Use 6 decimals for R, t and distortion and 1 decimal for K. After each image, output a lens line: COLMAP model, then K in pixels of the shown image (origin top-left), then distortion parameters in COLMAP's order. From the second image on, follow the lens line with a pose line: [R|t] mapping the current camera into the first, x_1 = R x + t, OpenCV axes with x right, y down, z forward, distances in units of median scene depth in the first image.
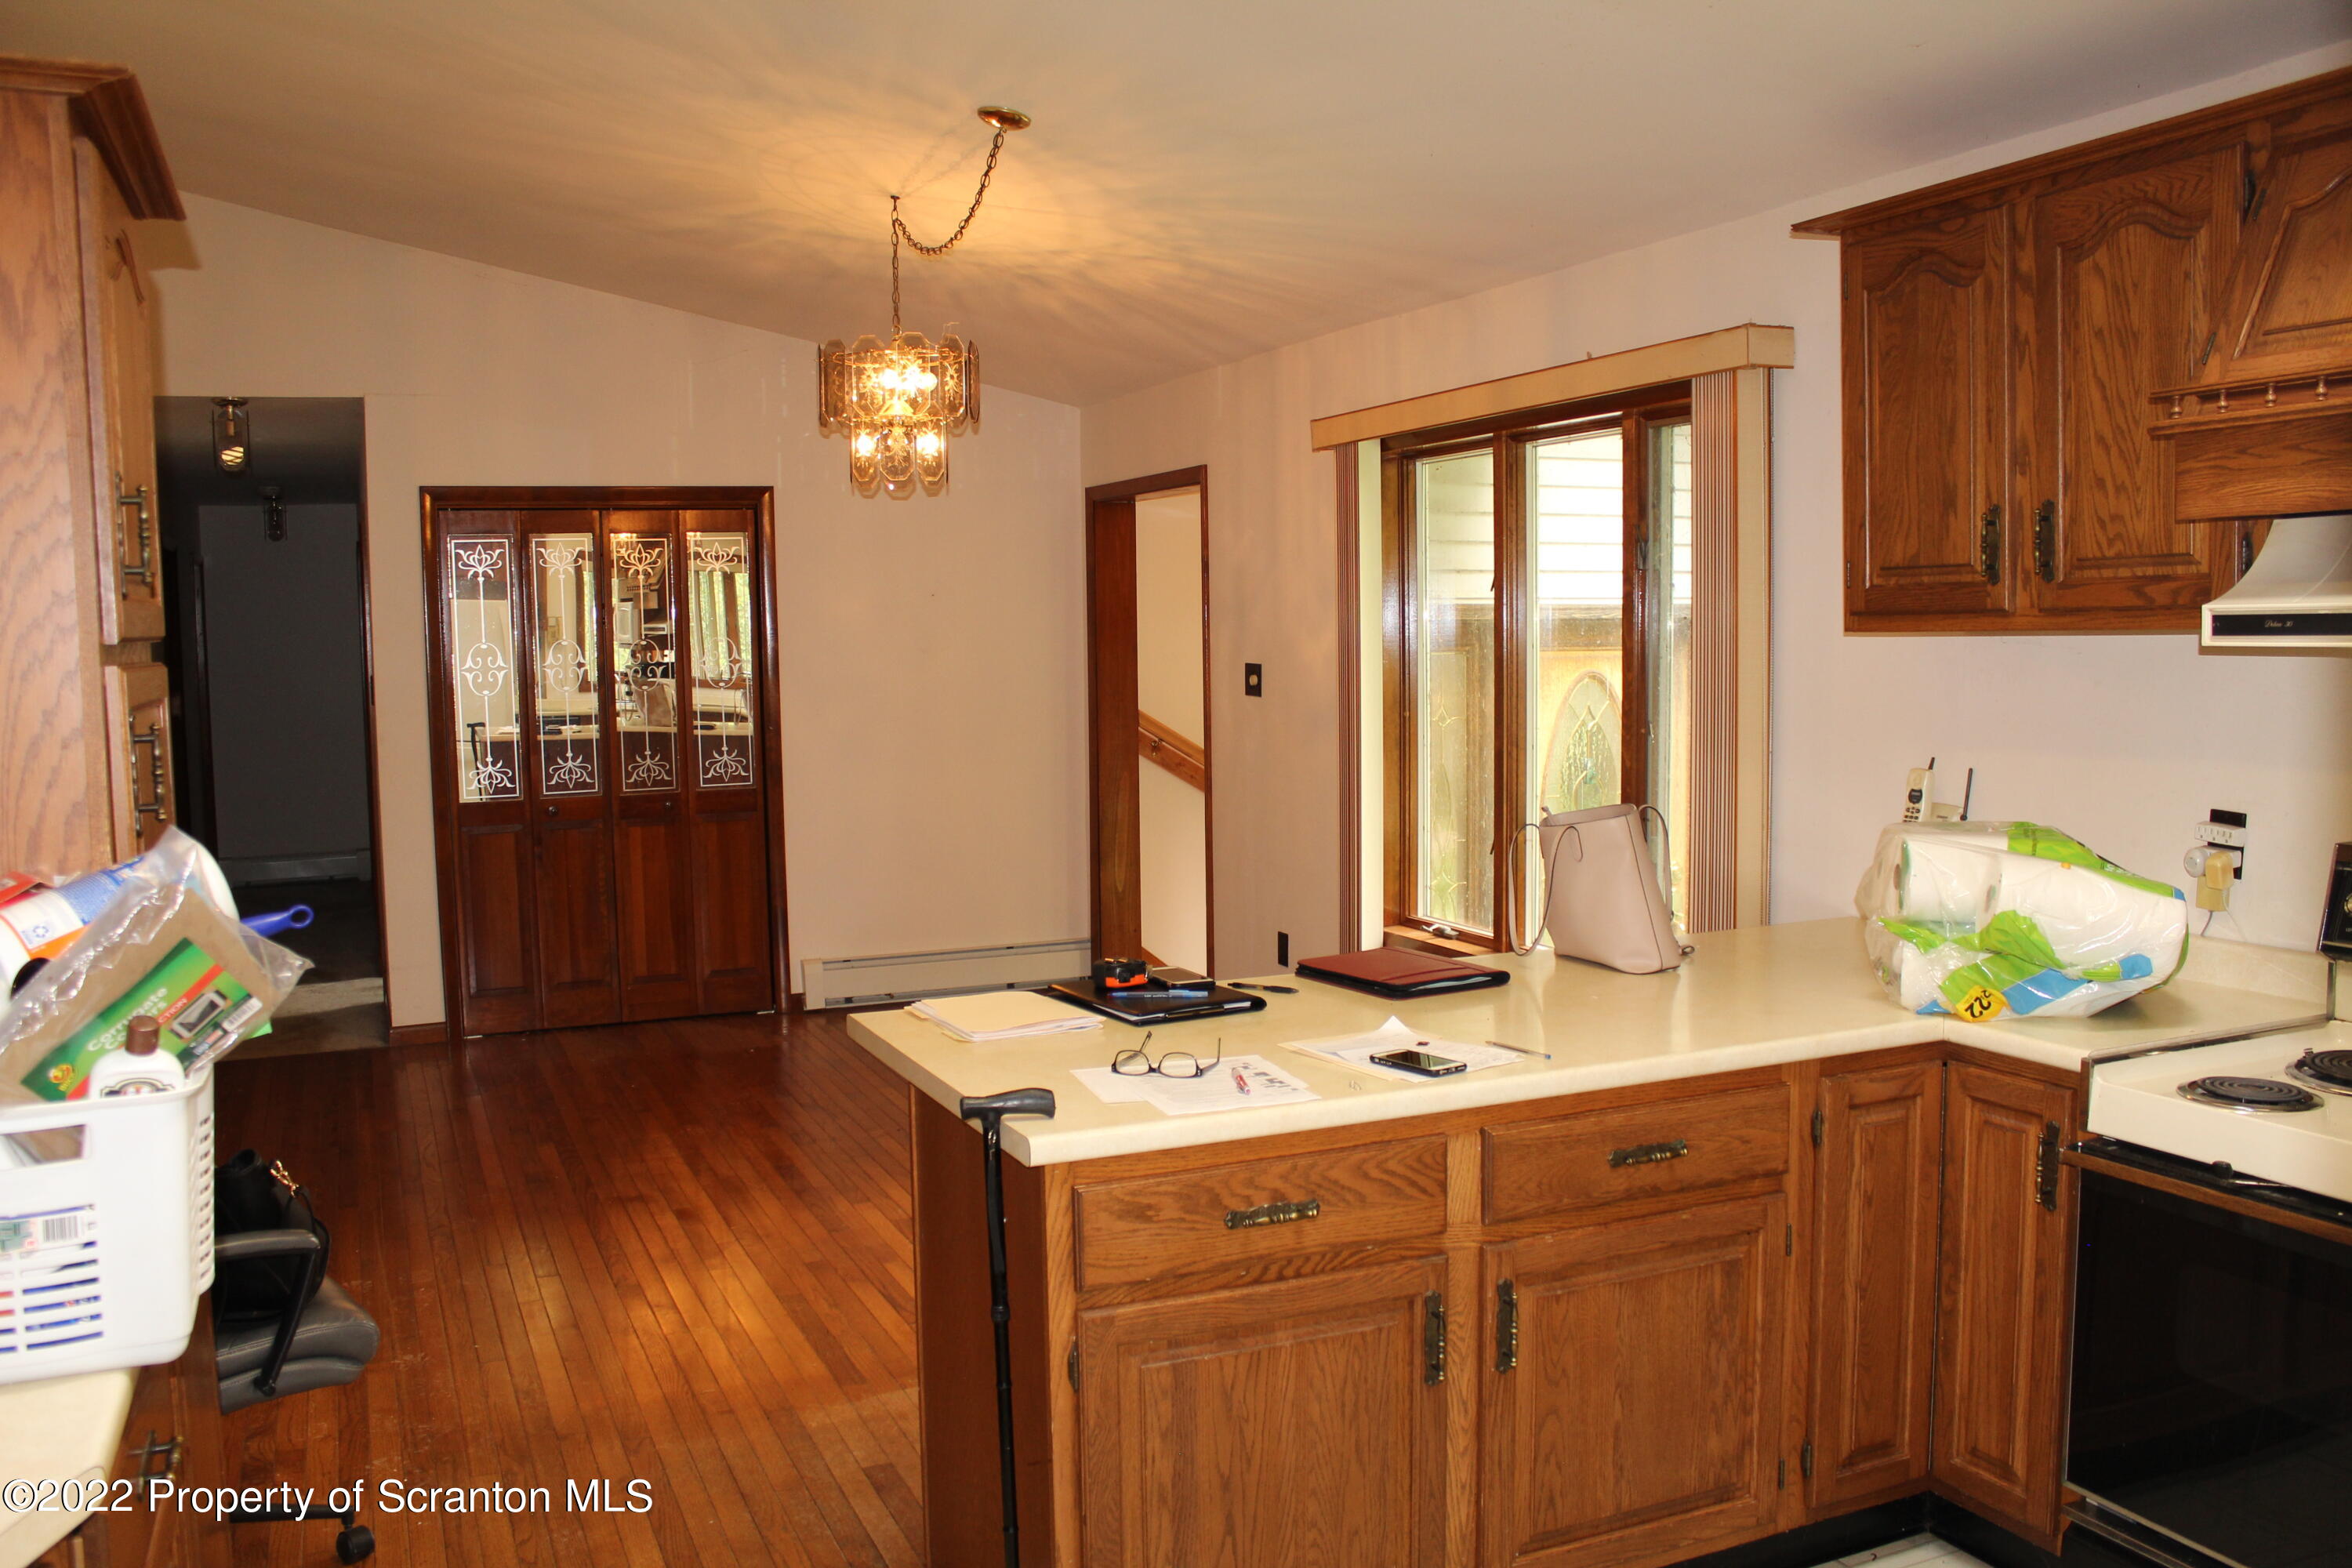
lens RADIAL K [[1991.3, 0, 1176.0], [0, 1991.3, 784.0], [0, 0, 1]] dist [-0.003363, -0.001864]
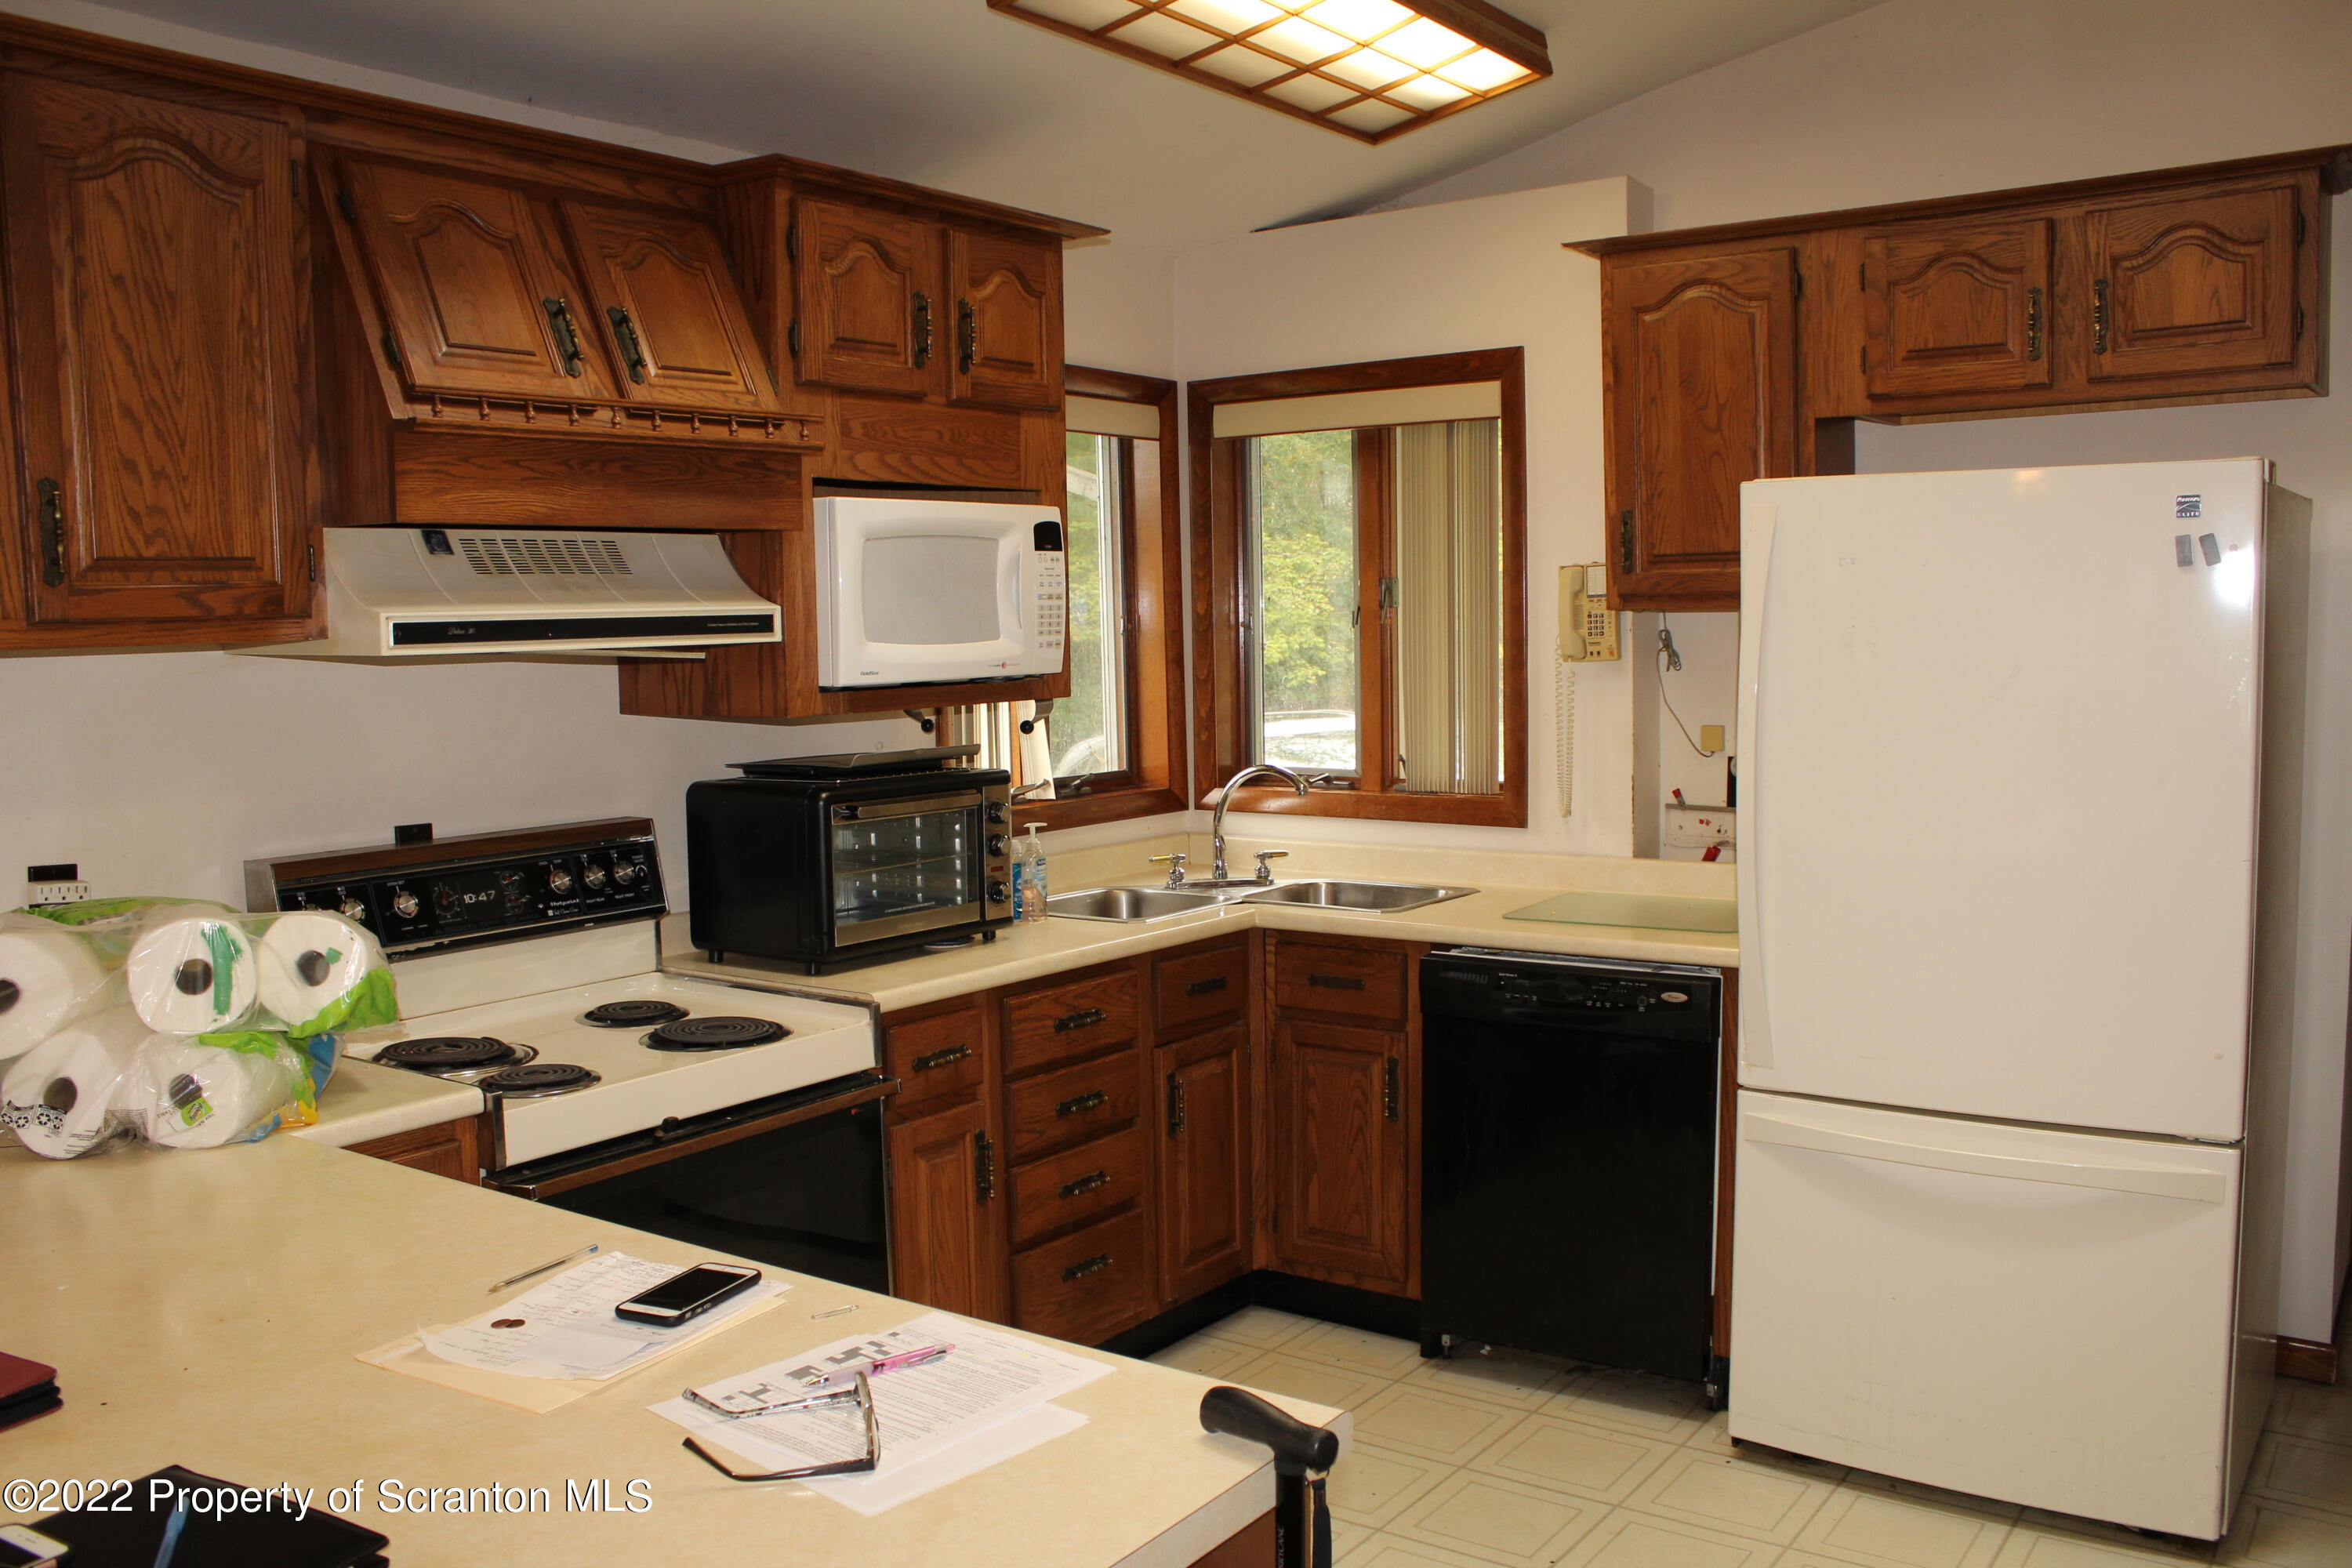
lens RADIAL K [[1991.3, 0, 1176.0], [0, 1991.3, 784.0], [0, 0, 1]] dist [-0.003363, -0.001864]
pose [[-0.482847, -0.052864, 0.874108, -0.468080], [0.098848, 0.988507, 0.114385, -0.074702], [-0.870108, 0.141634, -0.472072, 1.049142]]
